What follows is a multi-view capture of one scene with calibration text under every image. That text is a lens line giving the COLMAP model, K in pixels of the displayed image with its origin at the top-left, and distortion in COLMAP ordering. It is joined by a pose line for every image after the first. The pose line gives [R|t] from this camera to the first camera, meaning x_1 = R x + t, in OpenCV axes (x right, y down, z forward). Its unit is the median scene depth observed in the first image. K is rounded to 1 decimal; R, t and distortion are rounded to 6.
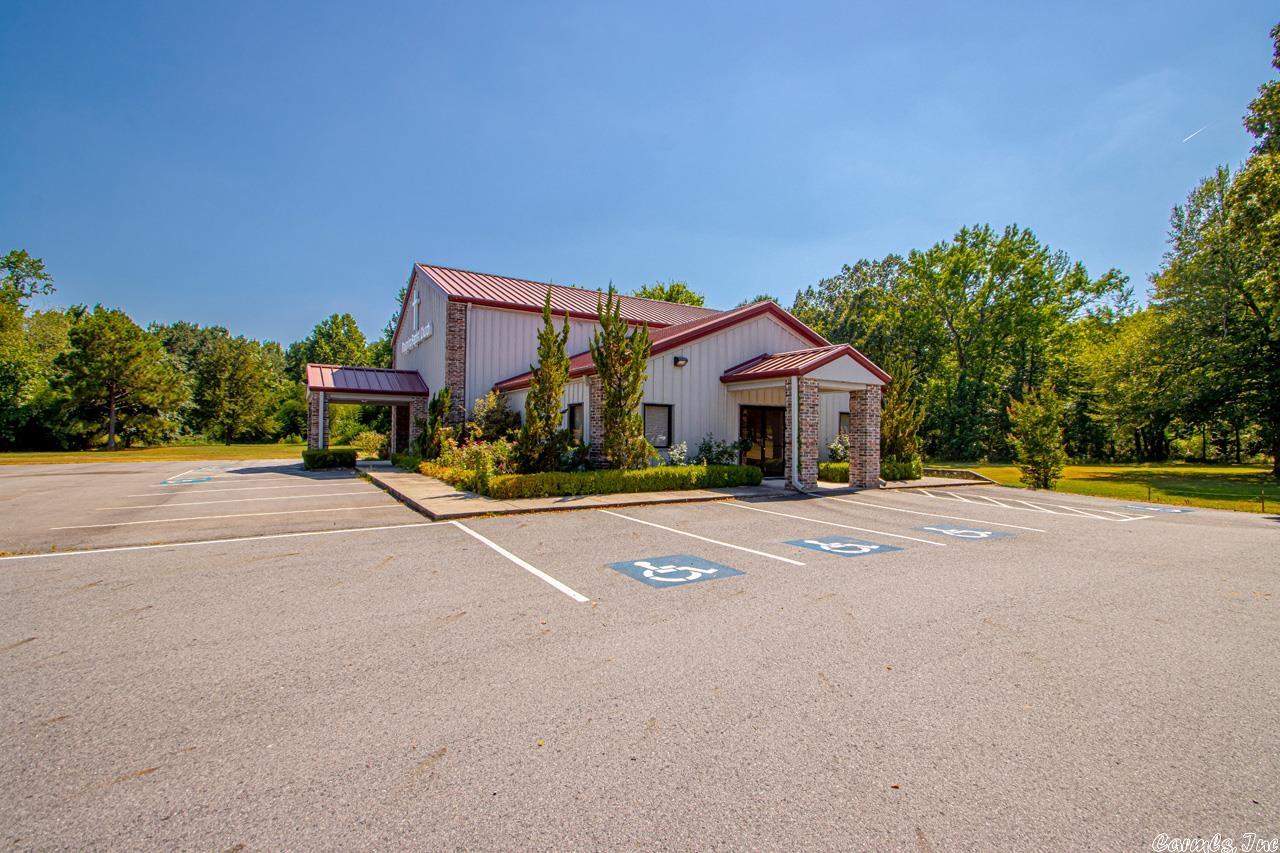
lens RADIAL K [[599.3, 0, 643.9], [0, 599.3, 425.2], [0, 0, 1]] dist [0.015697, -0.017060]
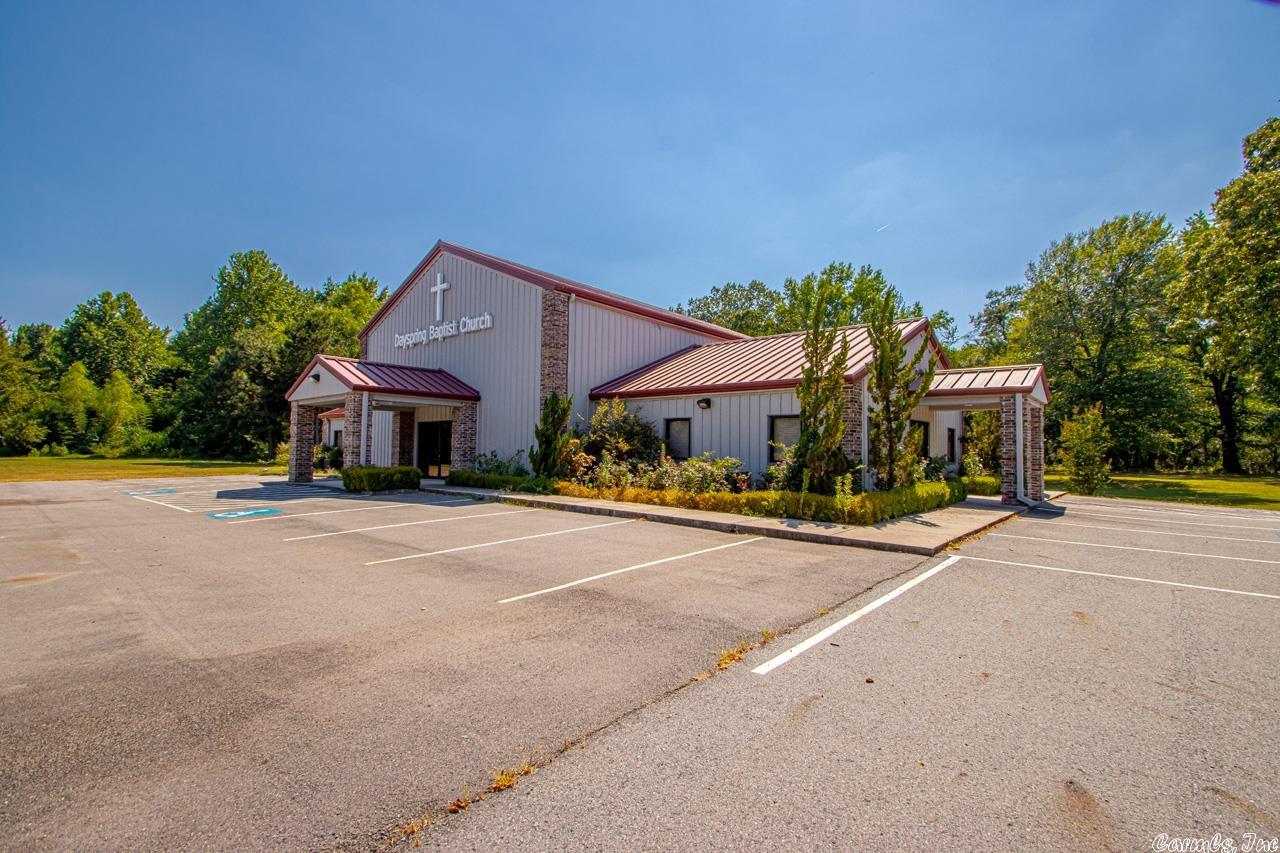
lens RADIAL K [[599.3, 0, 642.5], [0, 599.3, 435.6], [0, 0, 1]] dist [0.015697, -0.017060]
pose [[0.947655, 0.009940, 0.319142, -0.165220], [-0.009272, 0.999950, -0.003612, 0.000076], [-0.319163, 0.000464, 0.947700, 0.056182]]
